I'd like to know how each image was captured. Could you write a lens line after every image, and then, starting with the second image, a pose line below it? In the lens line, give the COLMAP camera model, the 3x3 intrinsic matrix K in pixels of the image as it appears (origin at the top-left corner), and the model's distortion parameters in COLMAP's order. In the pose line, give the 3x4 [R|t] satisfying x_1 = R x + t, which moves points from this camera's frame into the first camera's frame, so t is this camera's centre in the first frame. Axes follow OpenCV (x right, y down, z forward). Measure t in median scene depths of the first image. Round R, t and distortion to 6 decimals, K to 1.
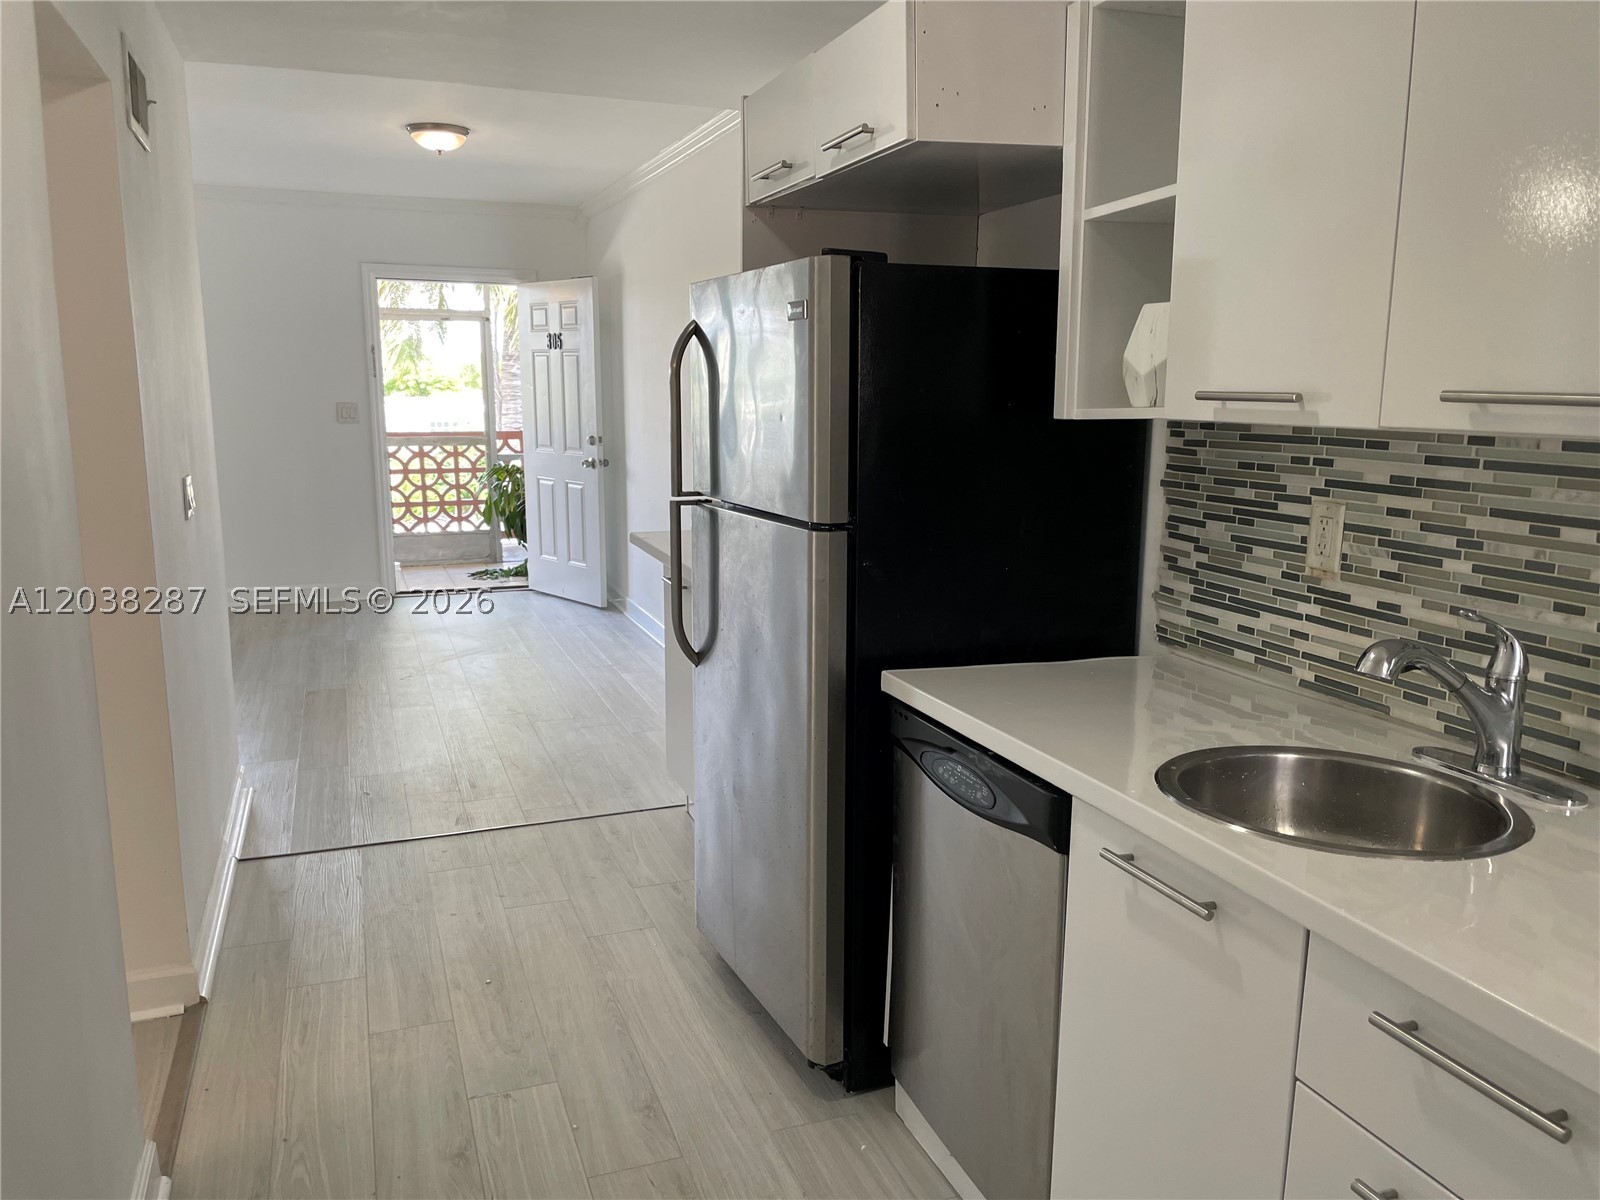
lens RADIAL K [[1209.7, 0, 805.6], [0, 1209.7, 609.6], [0, 0, 1]] dist [0.080450, -0.114803]
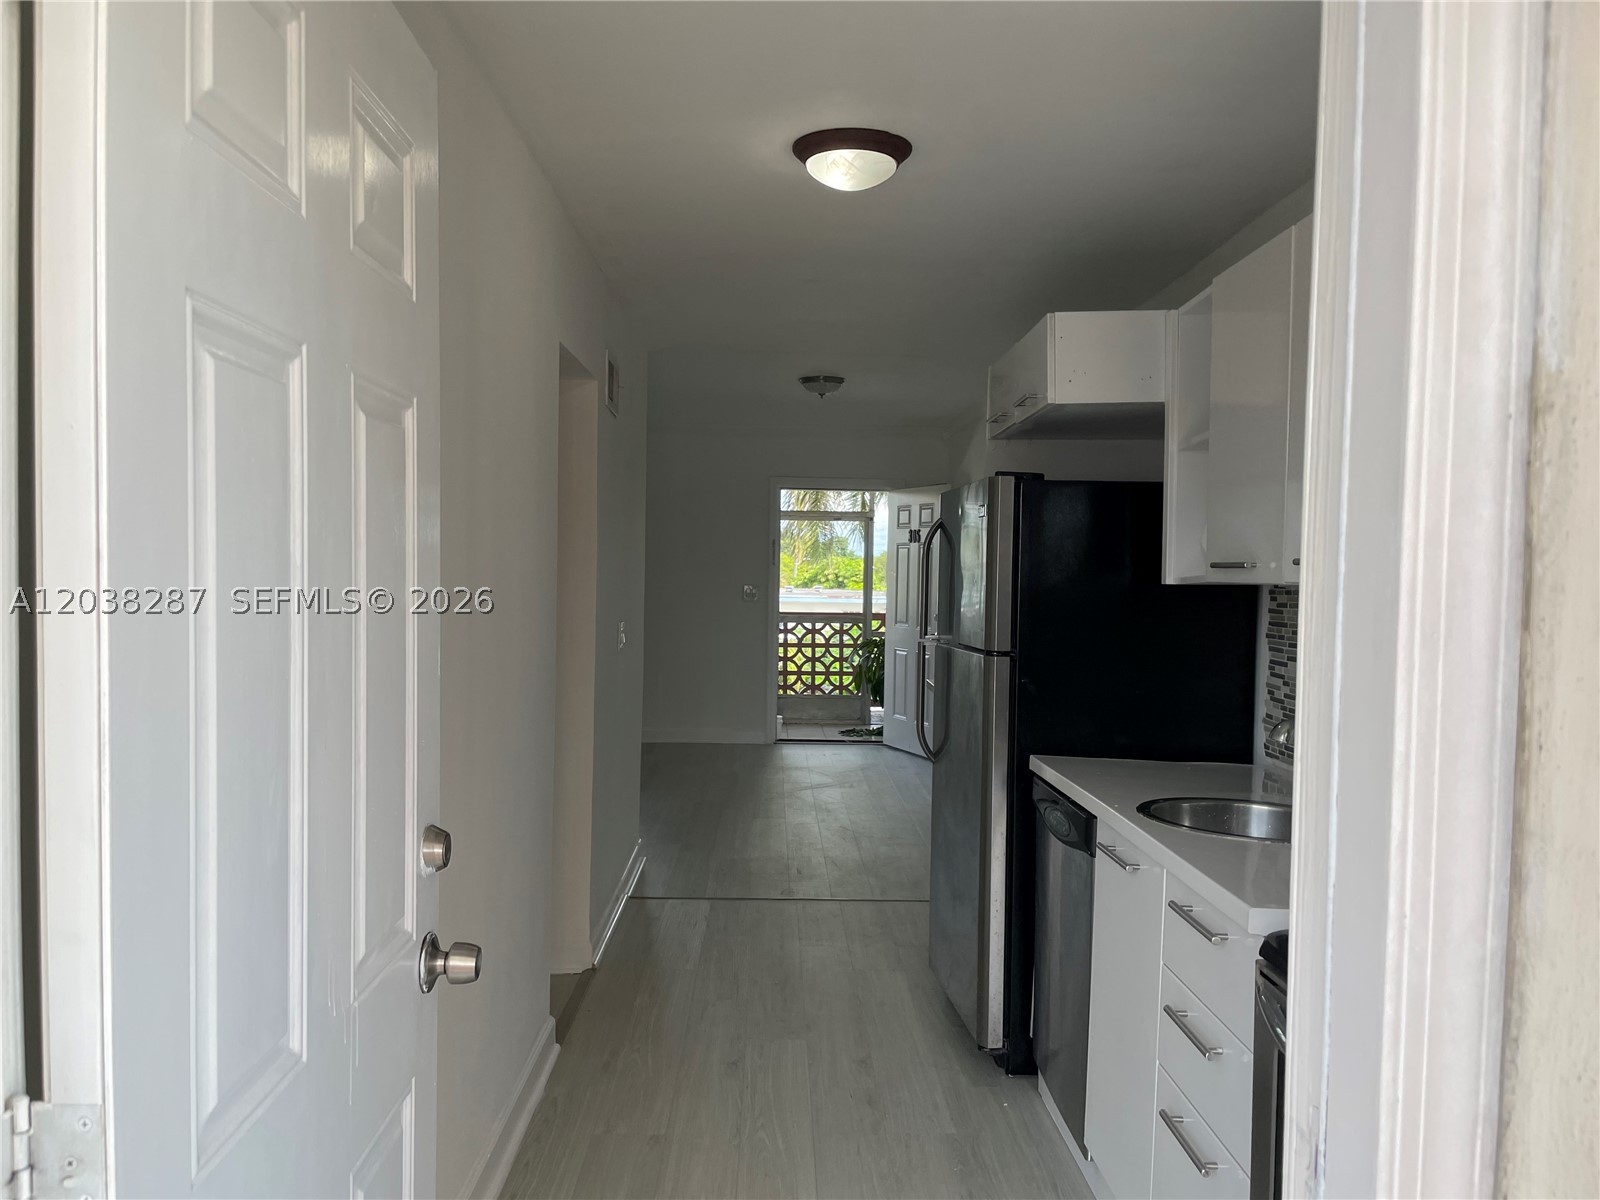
lens RADIAL K [[1209.7, 0, 799.3], [0, 1209.7, 609.7], [0, 0, 1]] dist [0.080450, -0.114803]
pose [[0.943239, 0.022410, -0.331358, 0.267911], [-0.074612, 0.986516, -0.145670, 0.107014], [0.323625, 0.162125, 0.932192, -0.439923]]
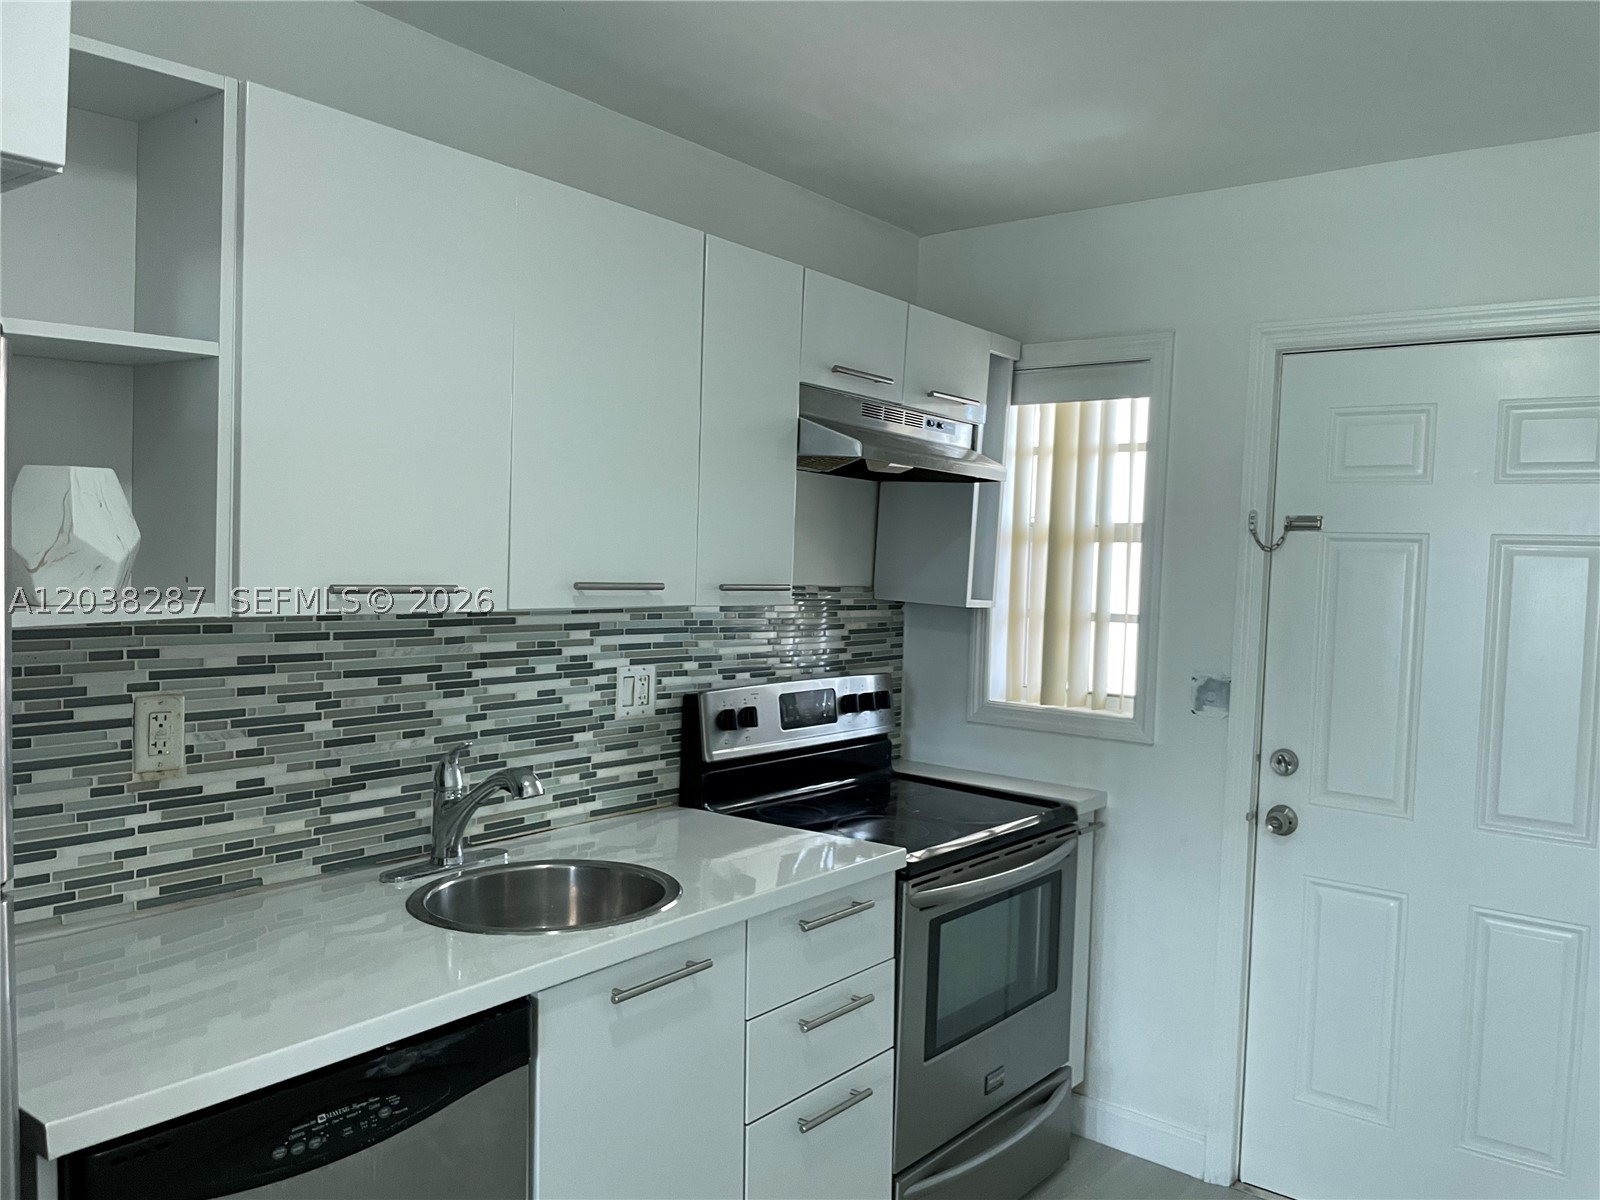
lens RADIAL K [[1209.7, 0, 827.0], [0, 1209.7, 614.1], [0, 0, 1]] dist [0.080450, -0.114803]
pose [[-0.527149, -0.065702, 0.847229, -0.530968], [0.122642, 0.980686, 0.152360, -0.198855], [-0.840876, 0.184222, -0.508910, 0.913164]]
